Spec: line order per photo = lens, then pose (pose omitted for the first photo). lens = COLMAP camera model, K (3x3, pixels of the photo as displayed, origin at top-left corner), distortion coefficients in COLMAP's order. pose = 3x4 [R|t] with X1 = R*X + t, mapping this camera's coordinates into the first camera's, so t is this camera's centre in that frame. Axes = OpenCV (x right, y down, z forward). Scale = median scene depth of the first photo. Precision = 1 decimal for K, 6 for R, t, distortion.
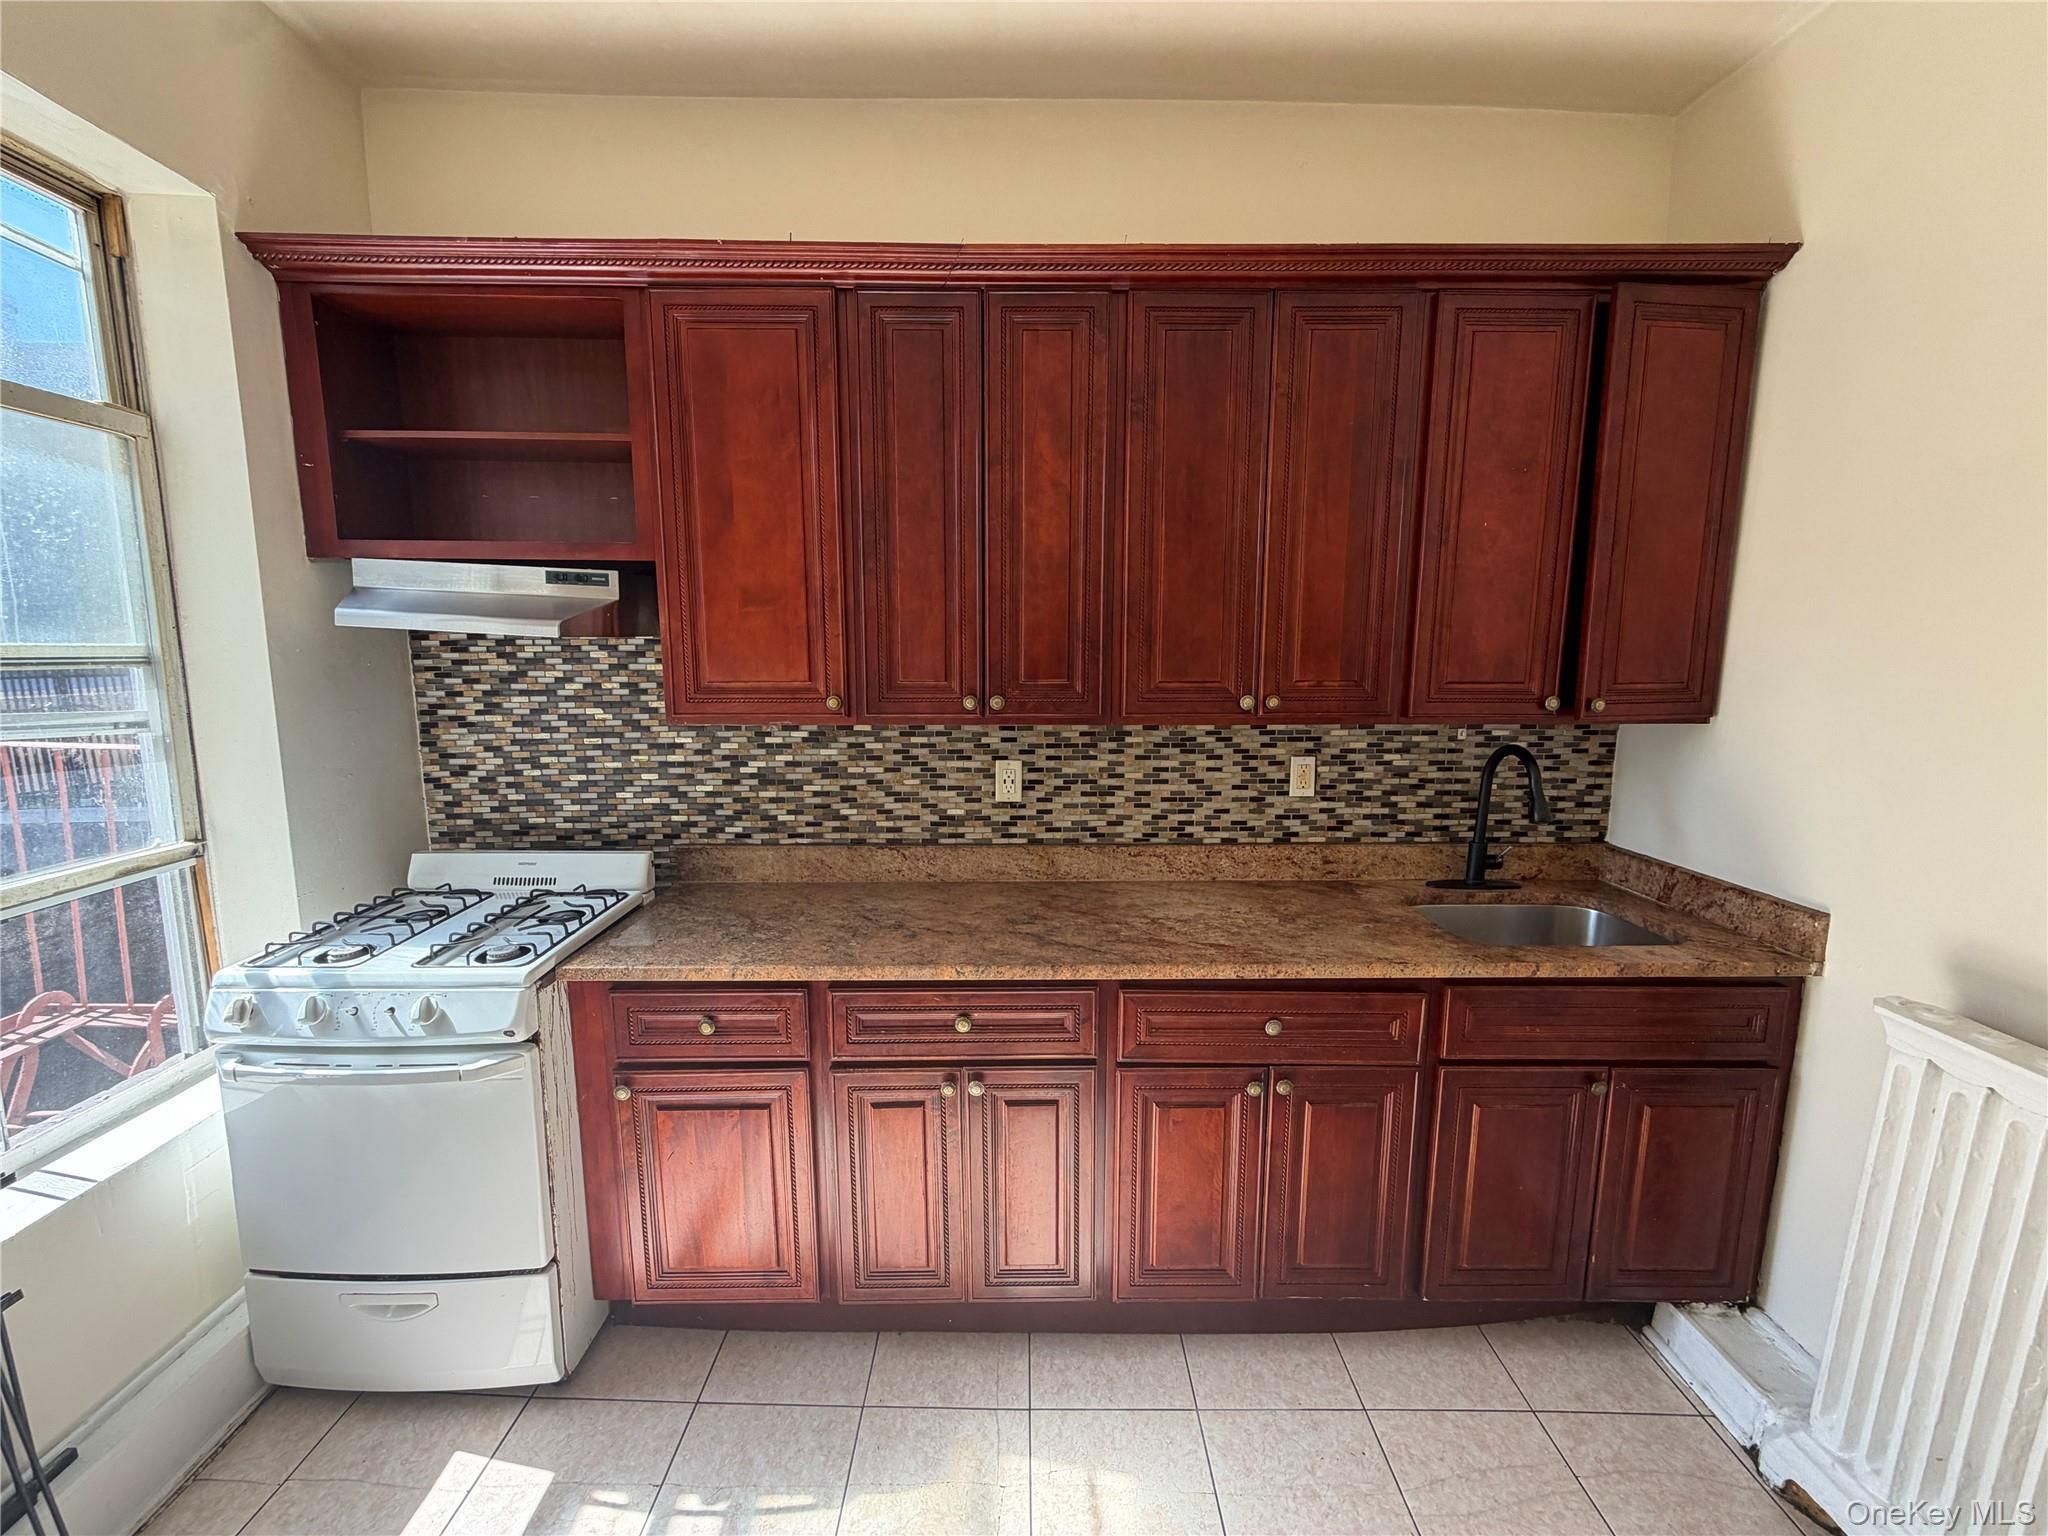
lens RADIAL K [[815.8, 0, 1022.9], [0, 815.8, 769.5], [0, 0, 1]] dist [-0.002340, 0.000471]
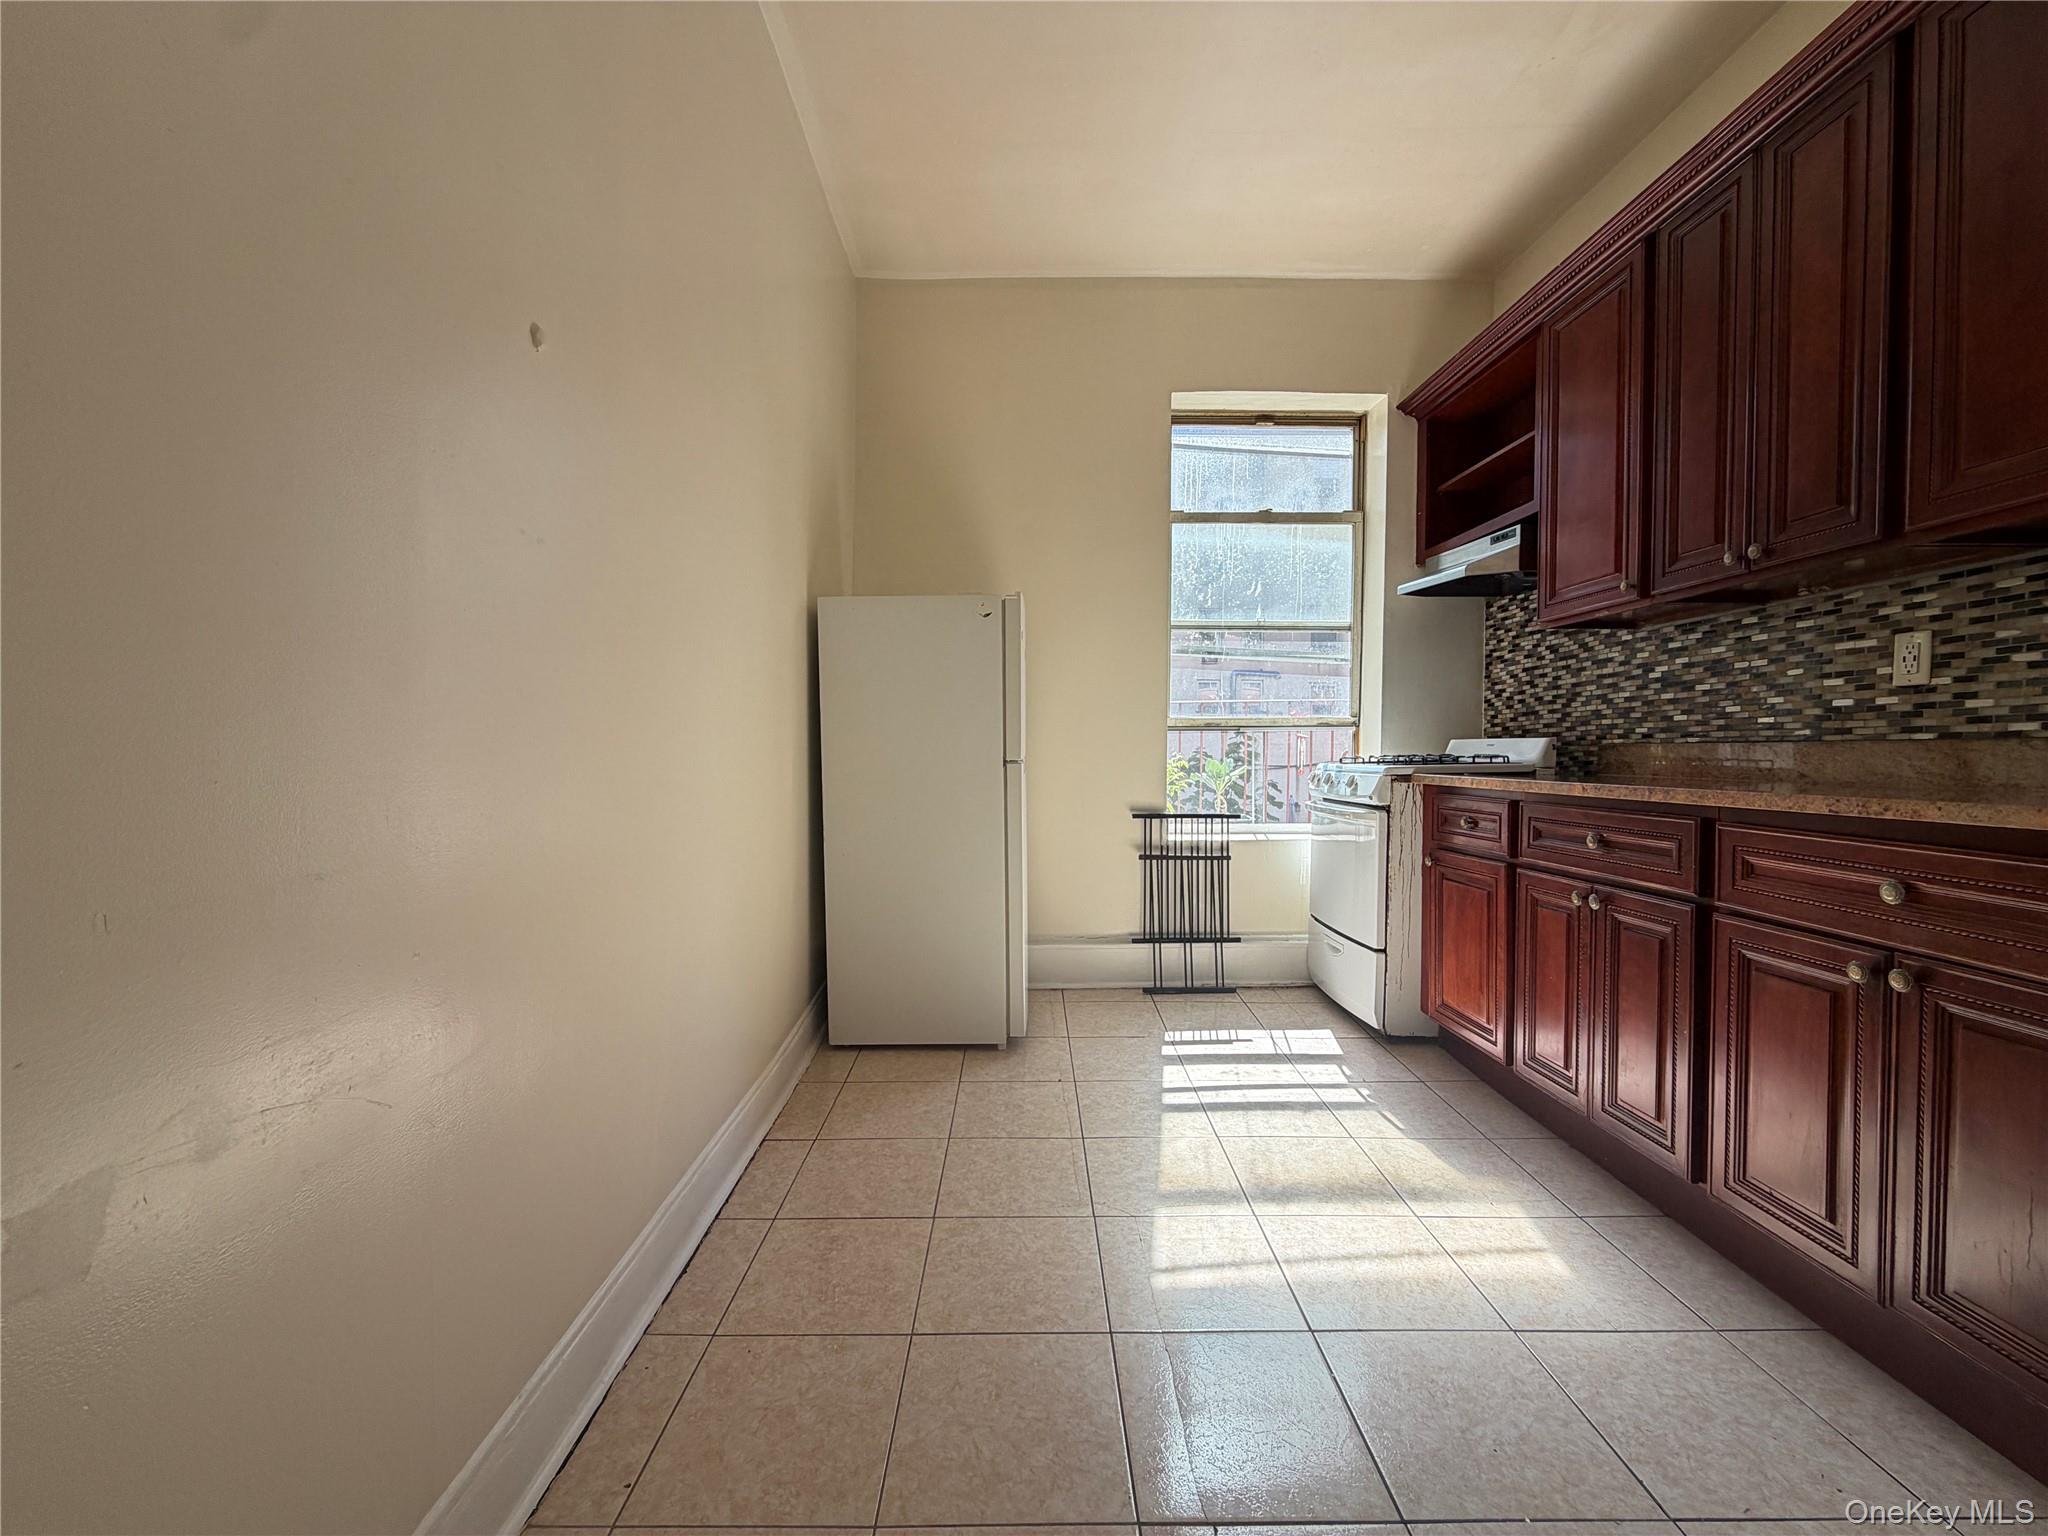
lens RADIAL K [[815.8, 0, 1015.8], [0, 815.8, 768.3], [0, 0, 1]] dist [-0.002340, 0.000471]
pose [[-0.004598, 0.020080, -0.999788, 0.780948], [-0.146032, 0.989067, 0.020536, 0.231032], [0.989269, 0.146095, -0.001615, 0.159921]]
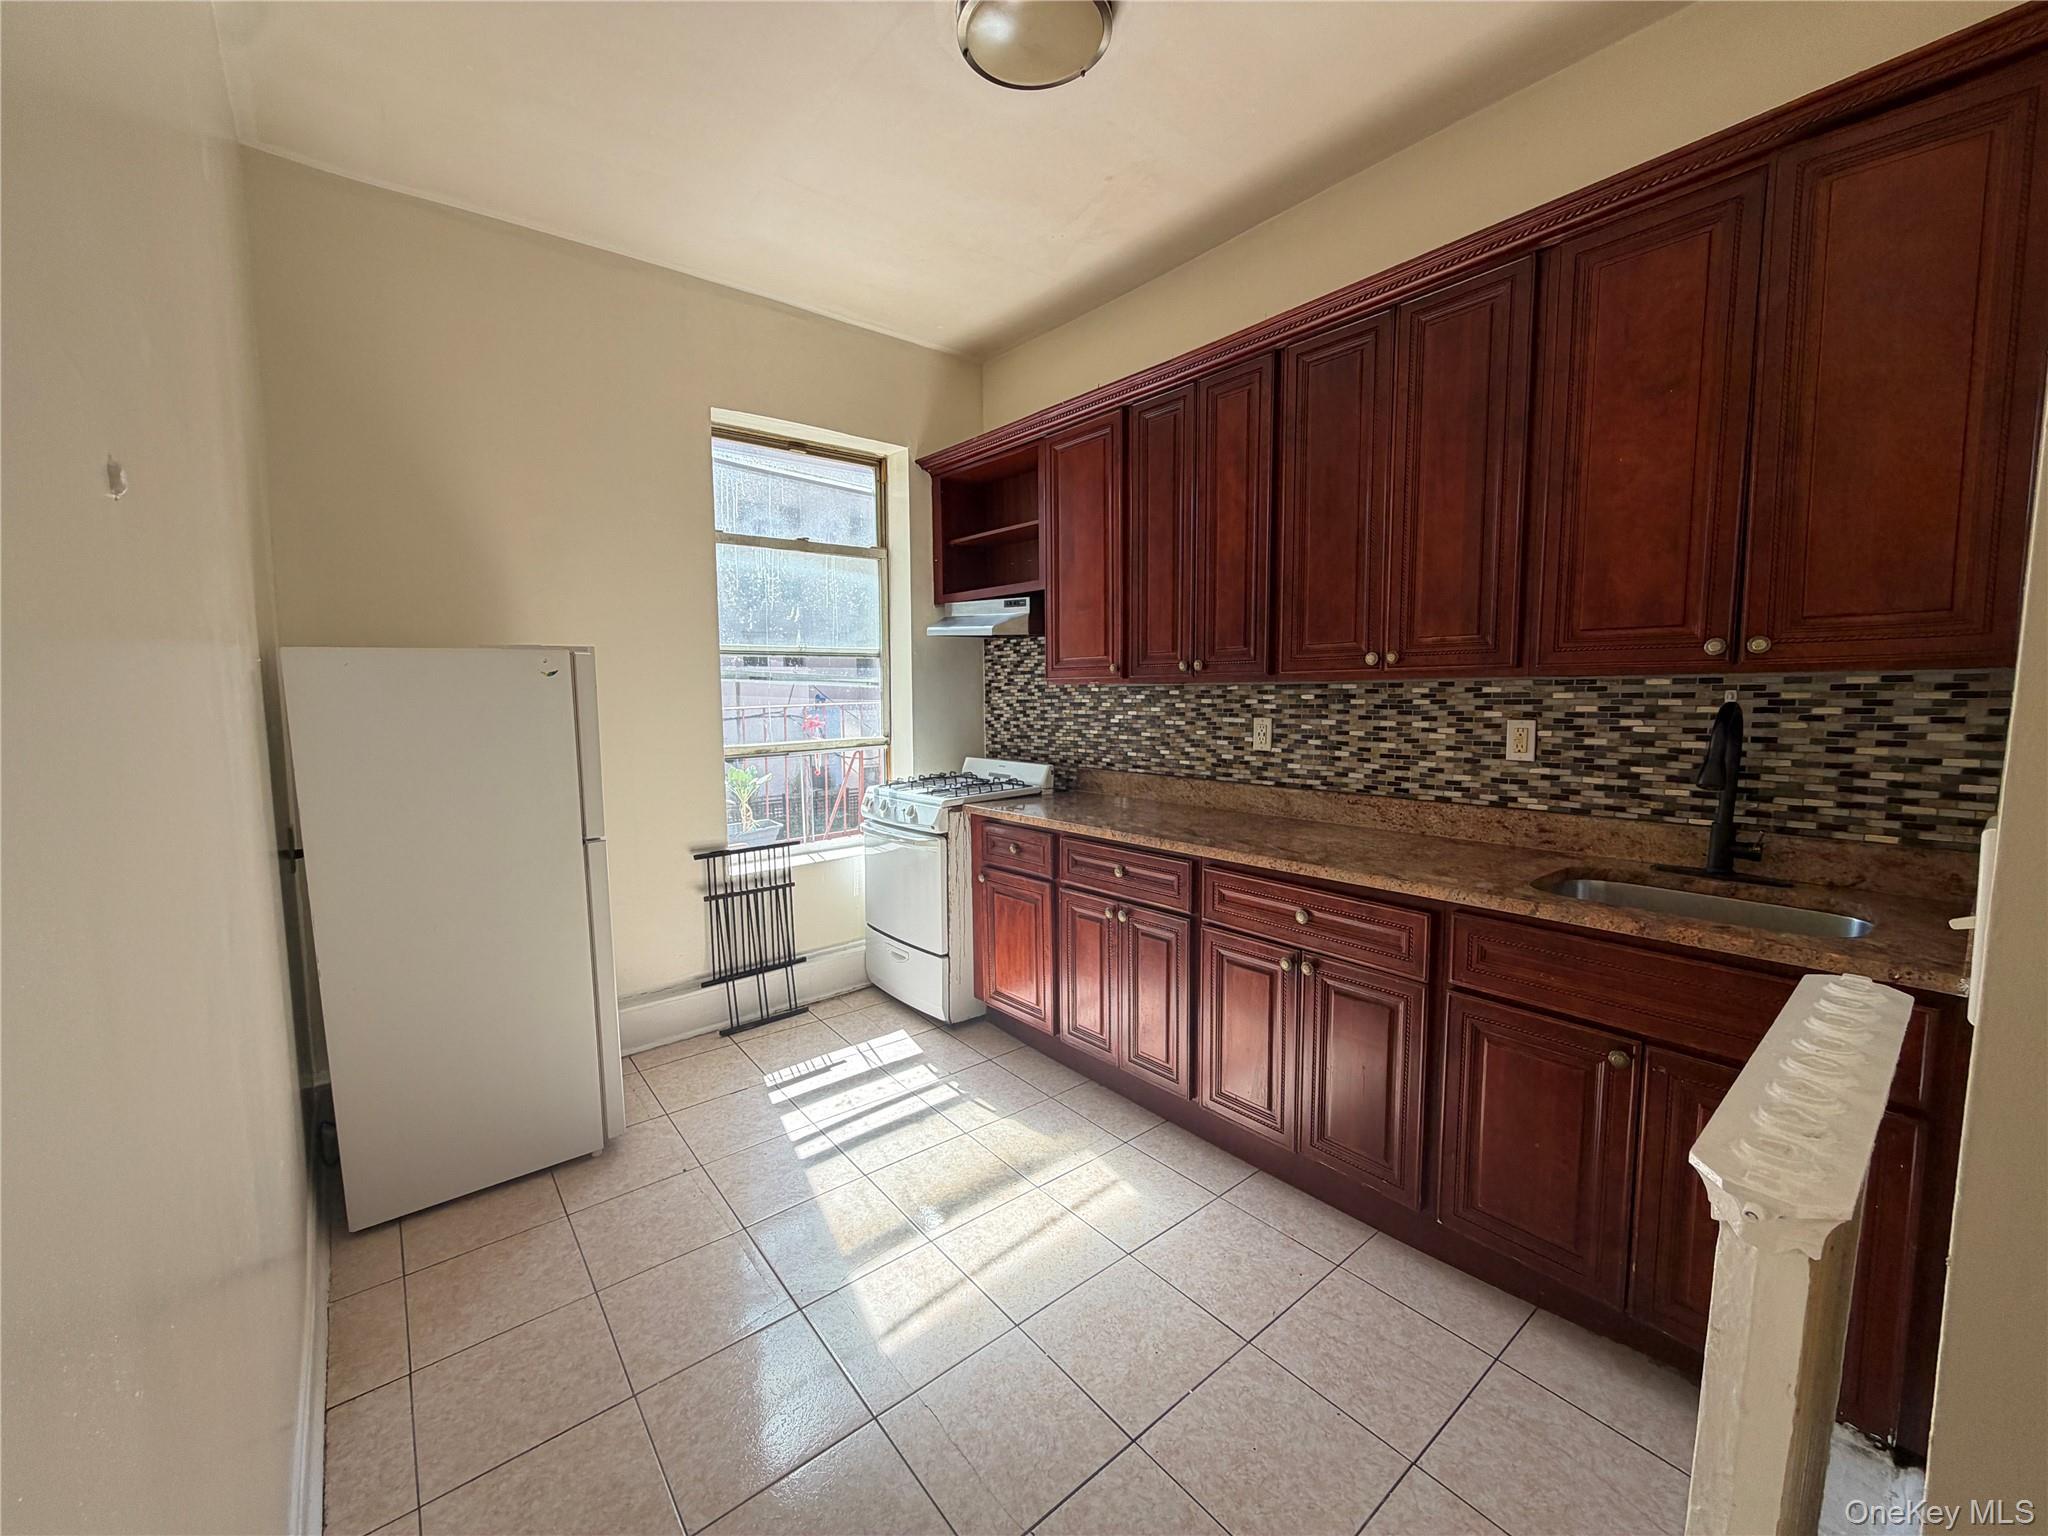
lens RADIAL K [[815.8, 0, 1018.2], [0, 815.8, 768.3], [0, 0, 1]] dist [-0.002340, 0.000471]
pose [[0.626513, 0.067395, -0.776492, 0.736725], [-0.100017, 0.994970, 0.005659, 0.098402], [0.772967, 0.074118, 0.630102, -0.088083]]
